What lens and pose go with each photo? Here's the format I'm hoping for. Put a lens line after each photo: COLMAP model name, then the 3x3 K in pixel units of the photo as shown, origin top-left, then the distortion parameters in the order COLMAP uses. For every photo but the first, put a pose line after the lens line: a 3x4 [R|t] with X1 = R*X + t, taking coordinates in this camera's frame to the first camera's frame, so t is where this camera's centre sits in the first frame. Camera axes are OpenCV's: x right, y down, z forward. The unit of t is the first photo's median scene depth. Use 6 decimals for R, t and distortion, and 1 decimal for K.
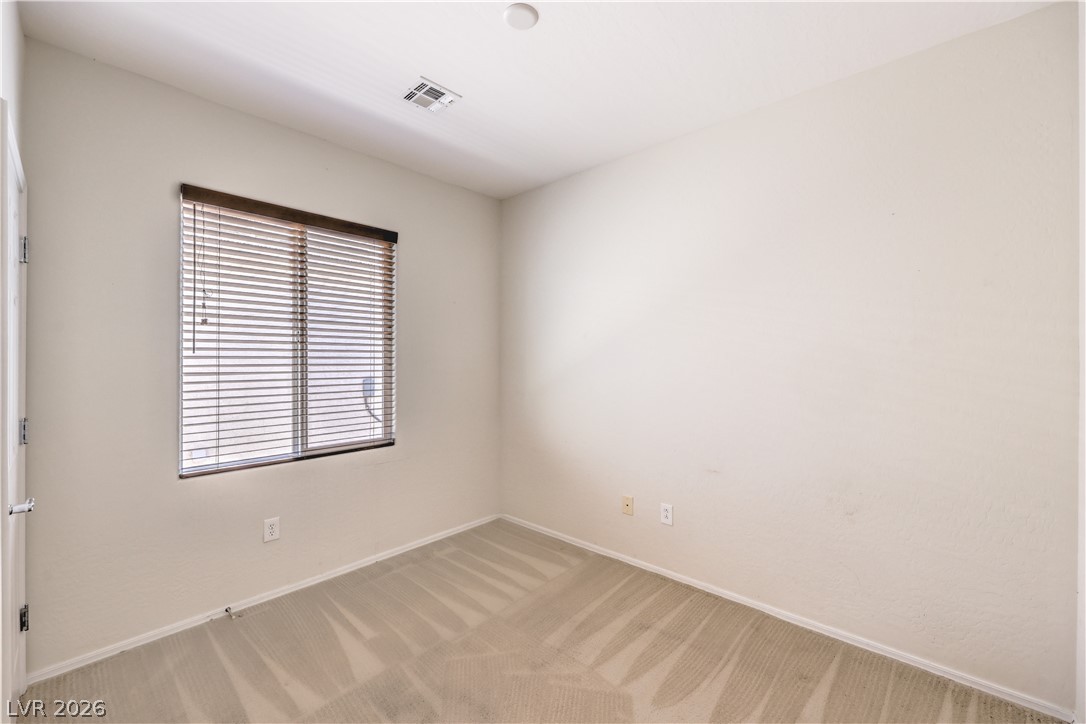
lens RADIAL K [[439.7, 0, 544.6], [0, 439.7, 357.0], [0, 0, 1]] dist [0.002599, -0.000639]
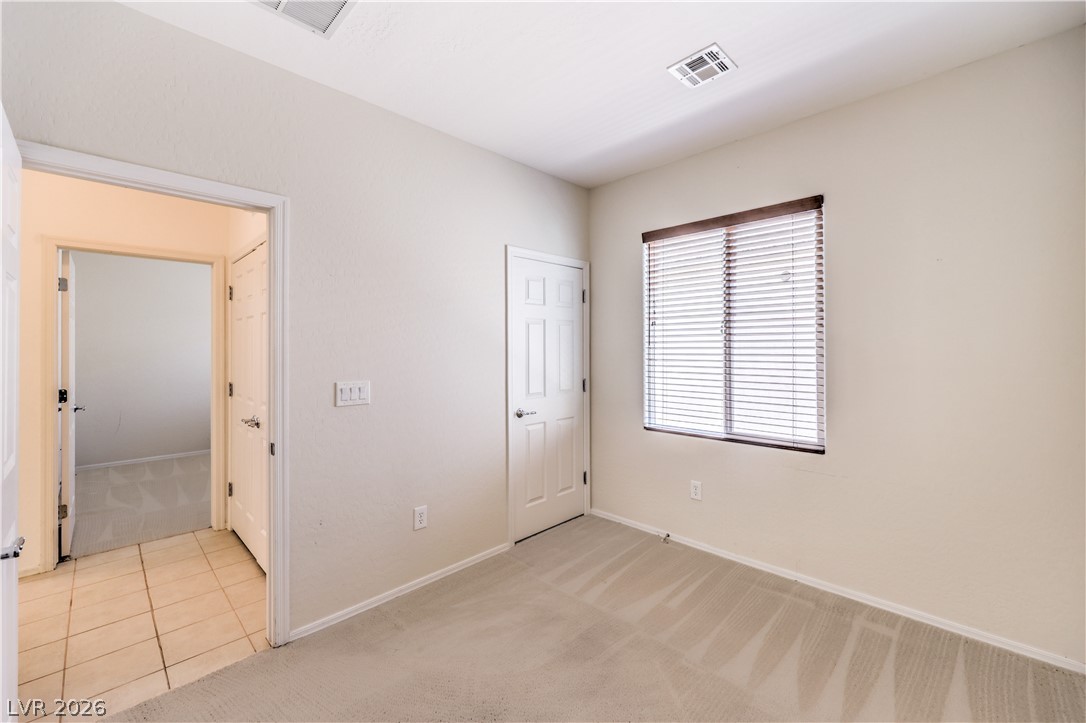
lens RADIAL K [[439.7, 0, 550.2], [0, 439.7, 351.4], [0, 0, 1]] dist [0.002599, -0.000639]
pose [[-0.025415, 0.004942, -0.999665, 0.555215], [0.007833, 0.999958, 0.004744, 0.001335], [0.999646, -0.007710, -0.025453, 0.591832]]
